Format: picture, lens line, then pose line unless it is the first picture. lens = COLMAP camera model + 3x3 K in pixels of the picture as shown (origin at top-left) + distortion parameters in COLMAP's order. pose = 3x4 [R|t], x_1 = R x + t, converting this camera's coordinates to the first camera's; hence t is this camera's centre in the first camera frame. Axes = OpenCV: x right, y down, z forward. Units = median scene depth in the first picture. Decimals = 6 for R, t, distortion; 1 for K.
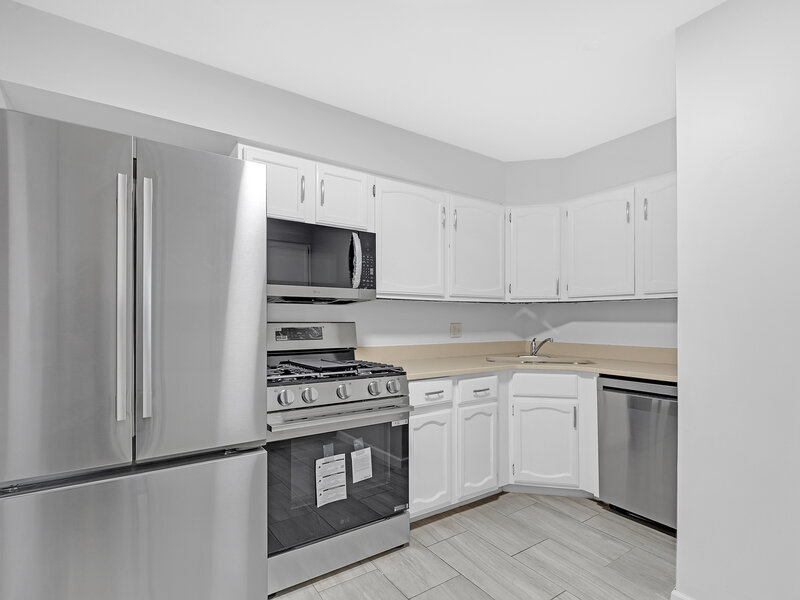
lens RADIAL K [[405.1, 0, 400.0], [0, 405.1, 319.0], [0, 0, 1]] dist [-0.018369, -0.000210]
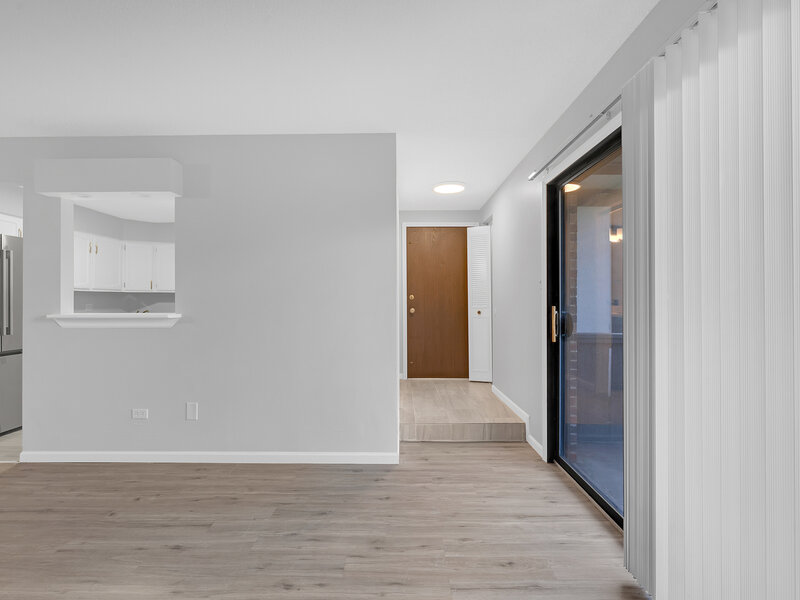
lens RADIAL K [[403.8, 0, 398.4], [0, 403.8, 295.5], [0, 0, 1]] dist [-0.003027, -0.001052]
pose [[0.564144, 0.010309, 0.825612, -0.667313], [-0.004550, 0.999946, -0.009376, -0.017875], [-0.825664, 0.001533, 0.564161, -1.331584]]
